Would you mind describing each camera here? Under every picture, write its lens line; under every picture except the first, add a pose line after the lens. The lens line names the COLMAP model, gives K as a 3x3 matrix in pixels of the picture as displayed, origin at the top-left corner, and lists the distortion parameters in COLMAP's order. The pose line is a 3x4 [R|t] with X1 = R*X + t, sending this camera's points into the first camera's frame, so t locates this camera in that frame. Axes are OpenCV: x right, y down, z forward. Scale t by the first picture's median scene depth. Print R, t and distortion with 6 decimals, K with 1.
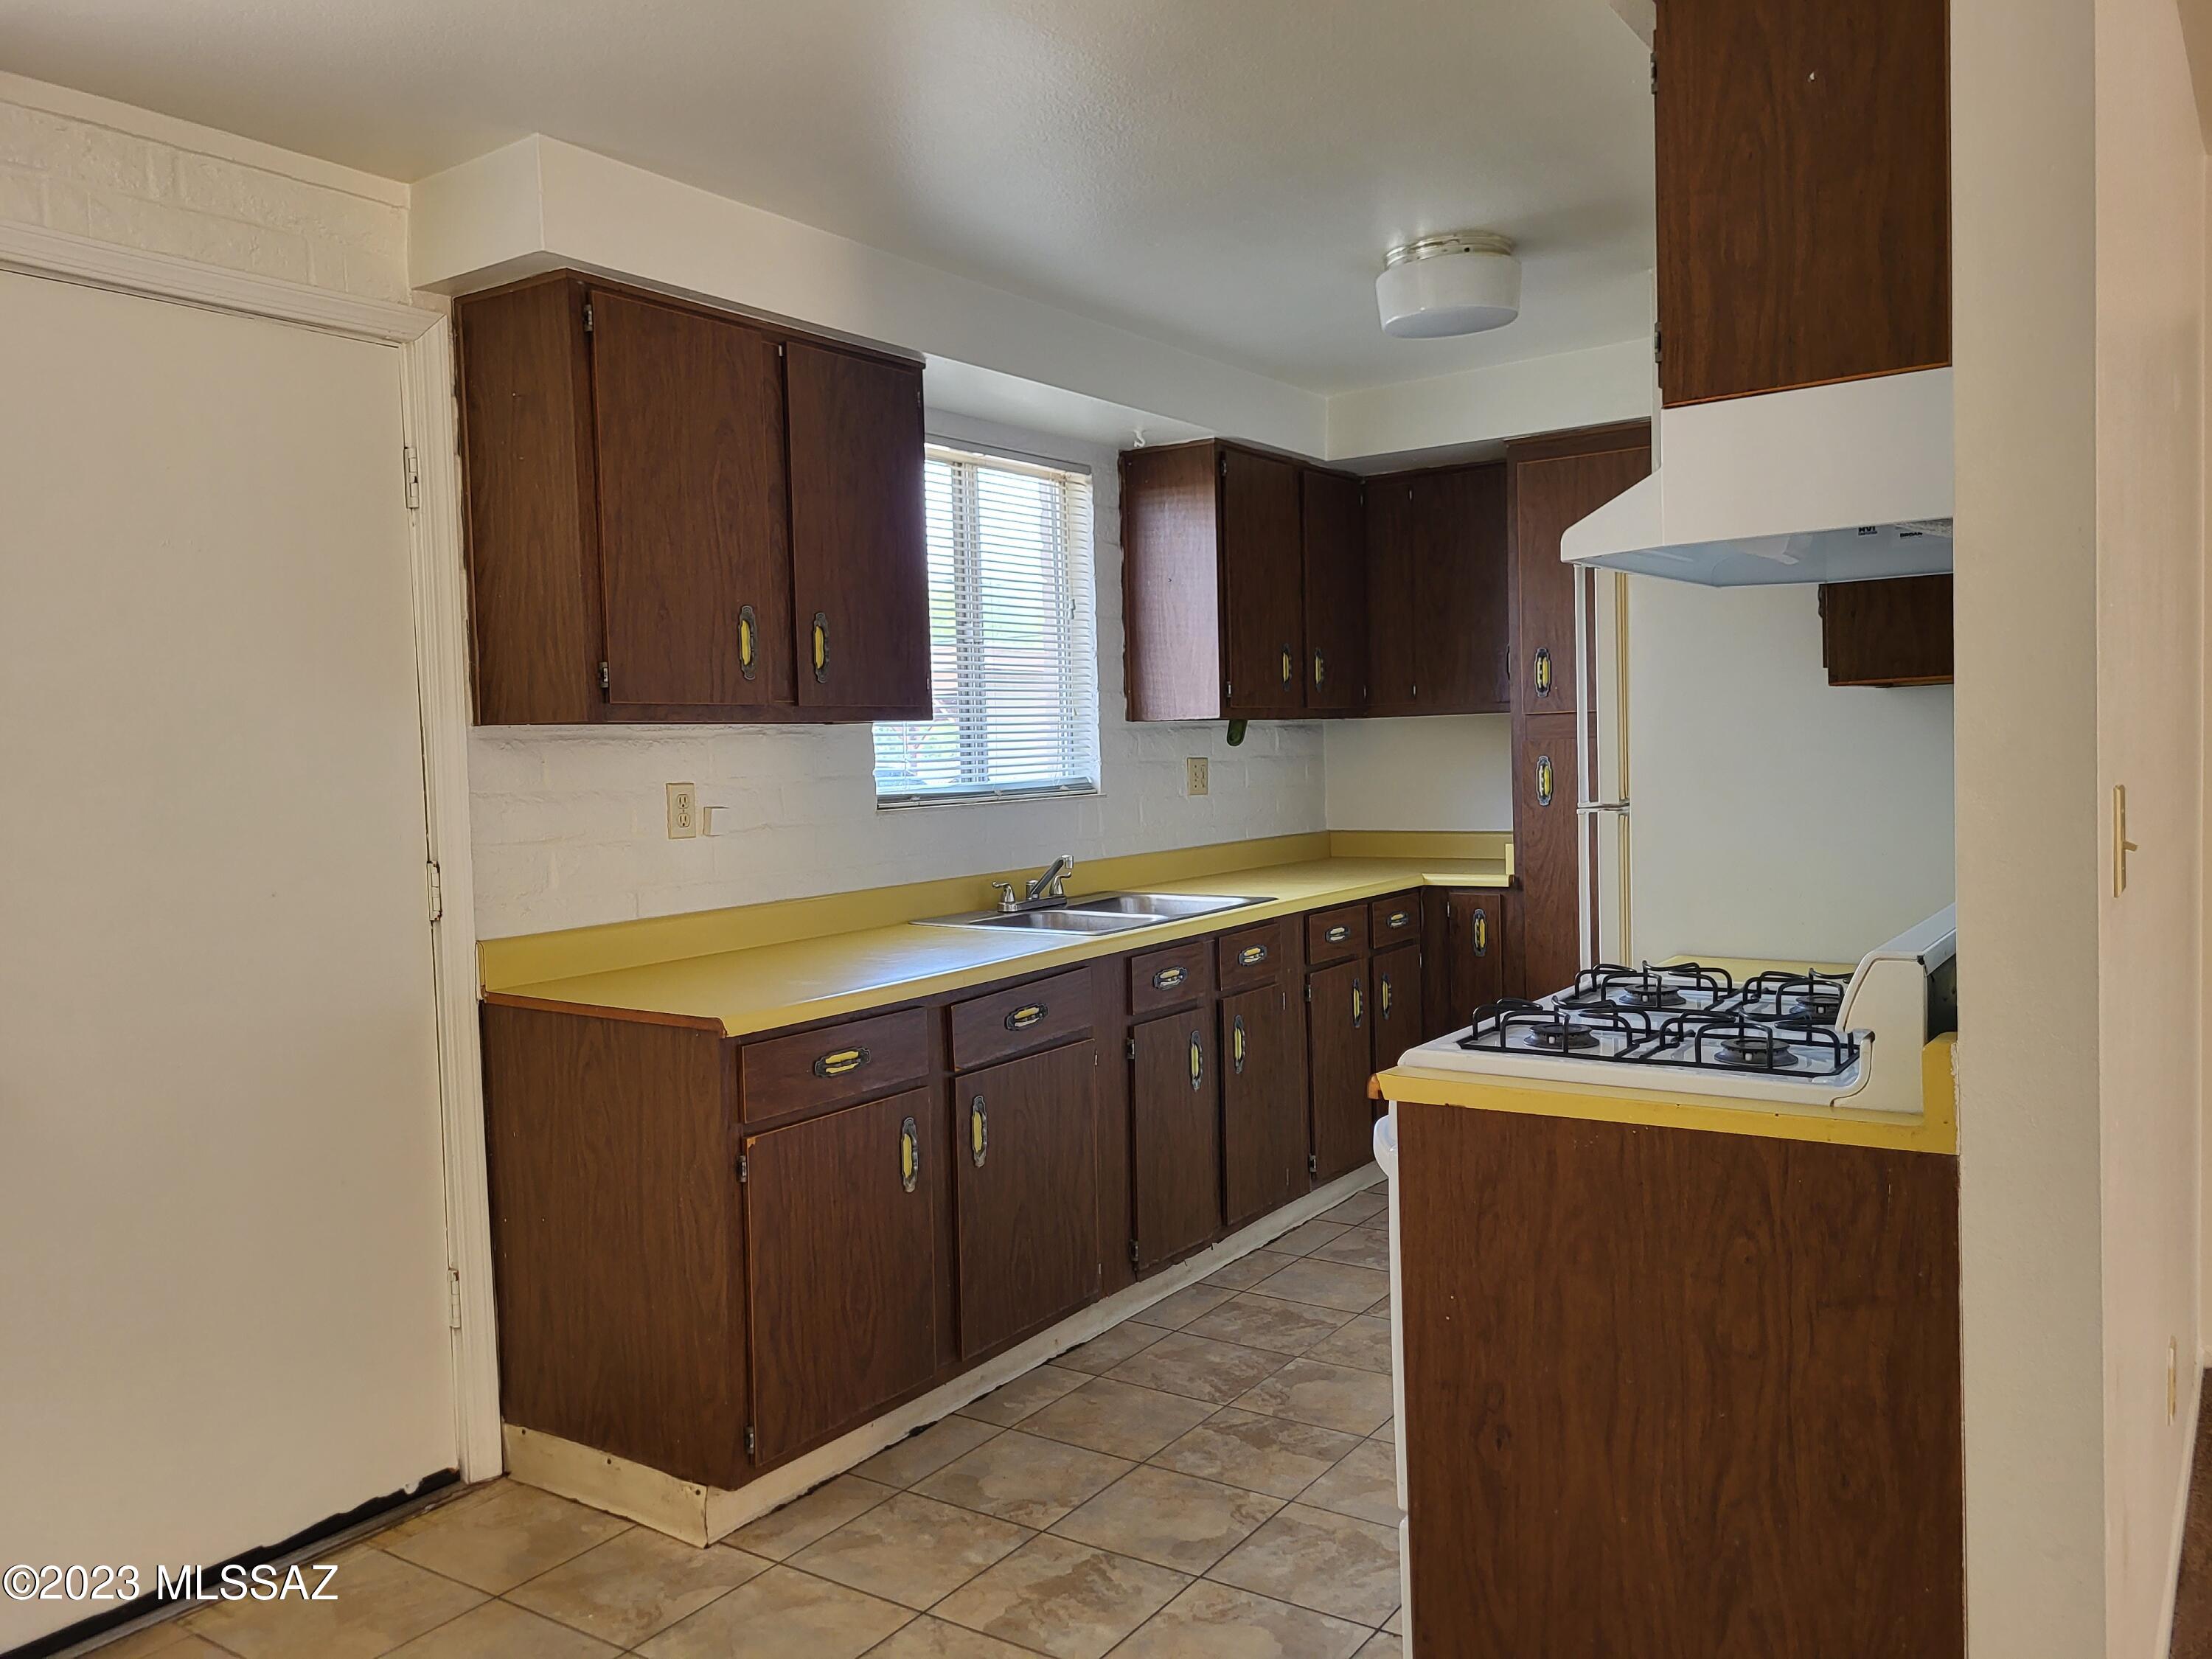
lens RADIAL K [[1699.0, 0, 1106.0], [0, 1699.0, 829.5], [0, 0, 1]] dist [0.047649, -0.000678]
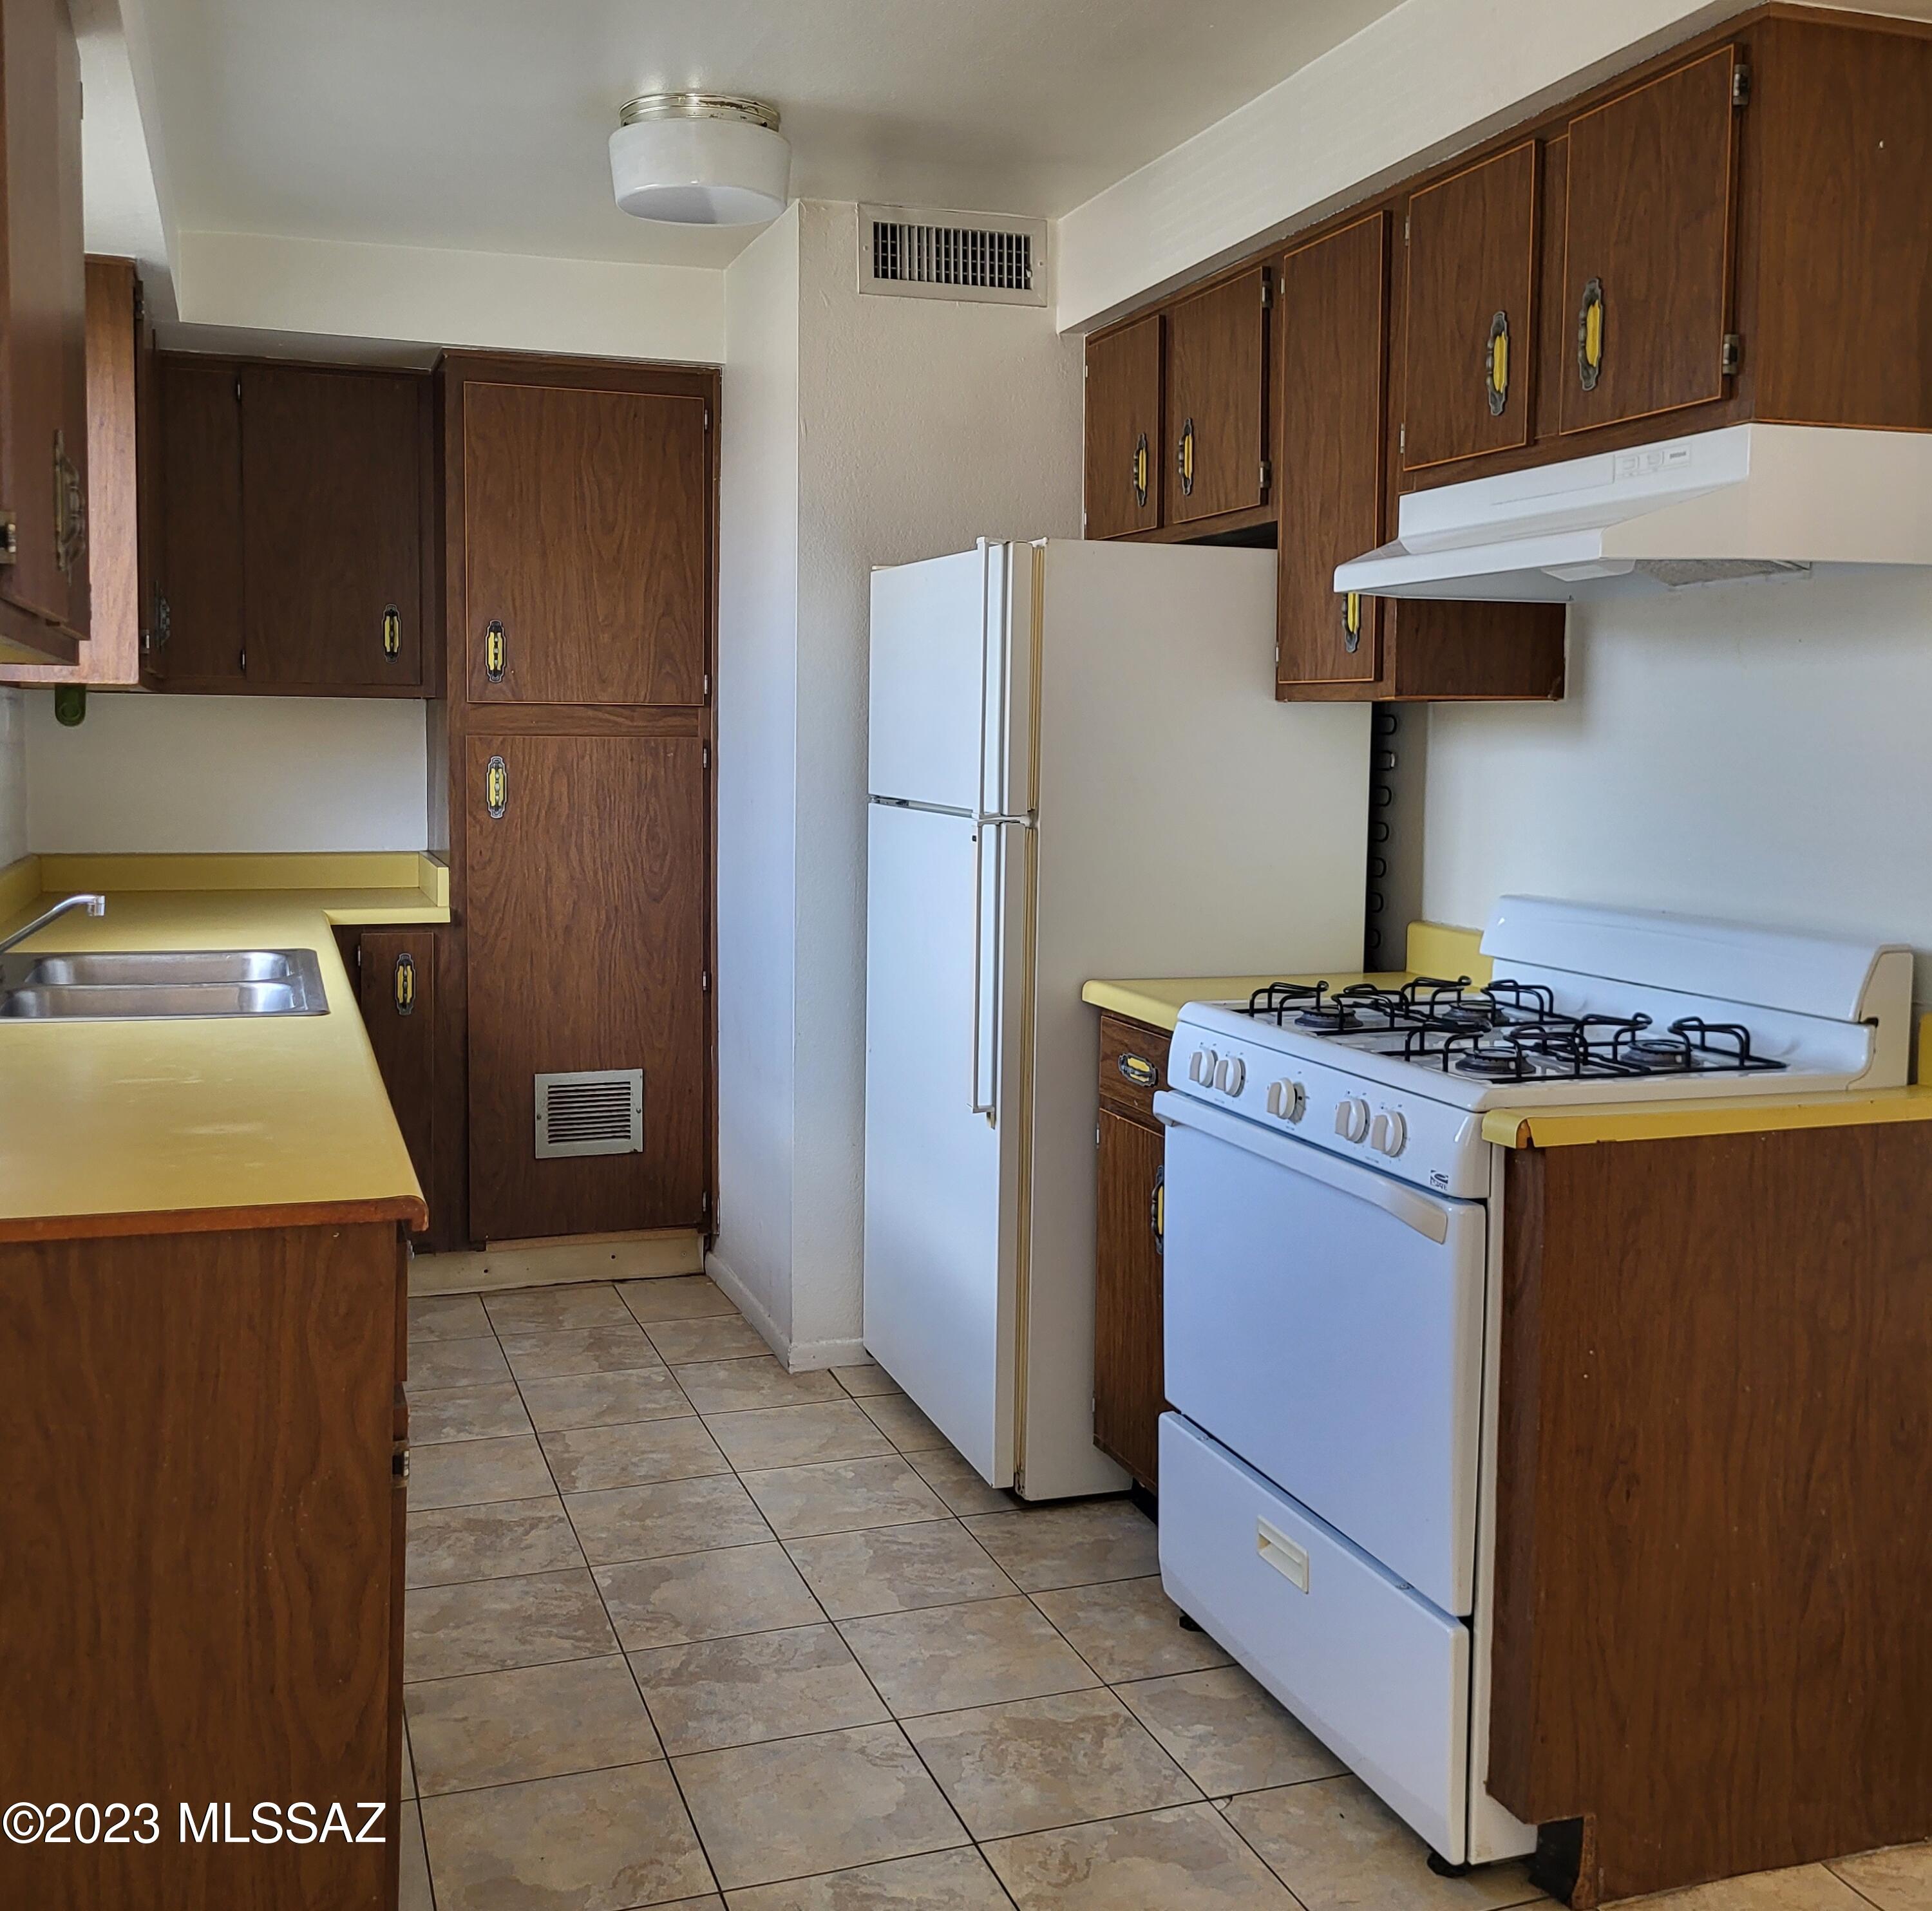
lens RADIAL K [[1998.0, 0, 963.9], [0, 1998.0, 859.9], [0, 0, 1]] dist [0.032292, 0.010929]
pose [[0.590520, -0.013420, 0.806911, -0.626011], [0.010047, 0.999906, 0.009277, -0.001983], [-0.806960, 0.002628, 0.590600, 0.463219]]
